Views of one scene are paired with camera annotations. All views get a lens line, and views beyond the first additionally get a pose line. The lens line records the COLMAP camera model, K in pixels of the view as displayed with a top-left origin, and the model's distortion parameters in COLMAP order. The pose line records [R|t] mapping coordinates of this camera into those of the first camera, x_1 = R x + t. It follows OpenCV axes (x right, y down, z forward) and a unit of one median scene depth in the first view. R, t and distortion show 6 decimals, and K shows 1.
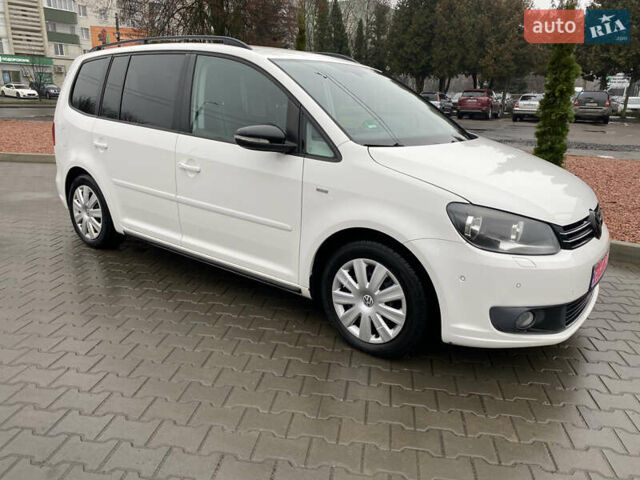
lens RADIAL K [[491.5, 0, 320.2], [0, 491.5, 239.3], [0, 0, 1]] dist [0.020799, -0.009250]
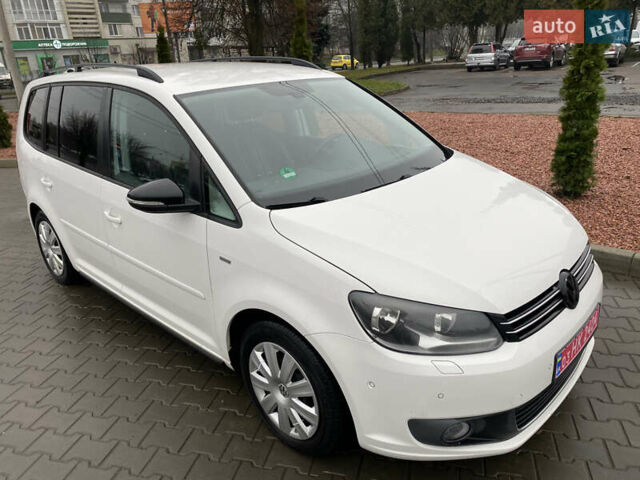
lens RADIAL K [[491.5, 0, 320.2], [0, 491.5, 239.3], [0, 0, 1]] dist [0.020799, -0.009250]
pose [[0.990795, -0.038833, -0.129679, 0.182953], [0.048964, 0.995915, 0.075870, -0.126772], [0.126203, -0.081521, 0.988649, 0.125073]]
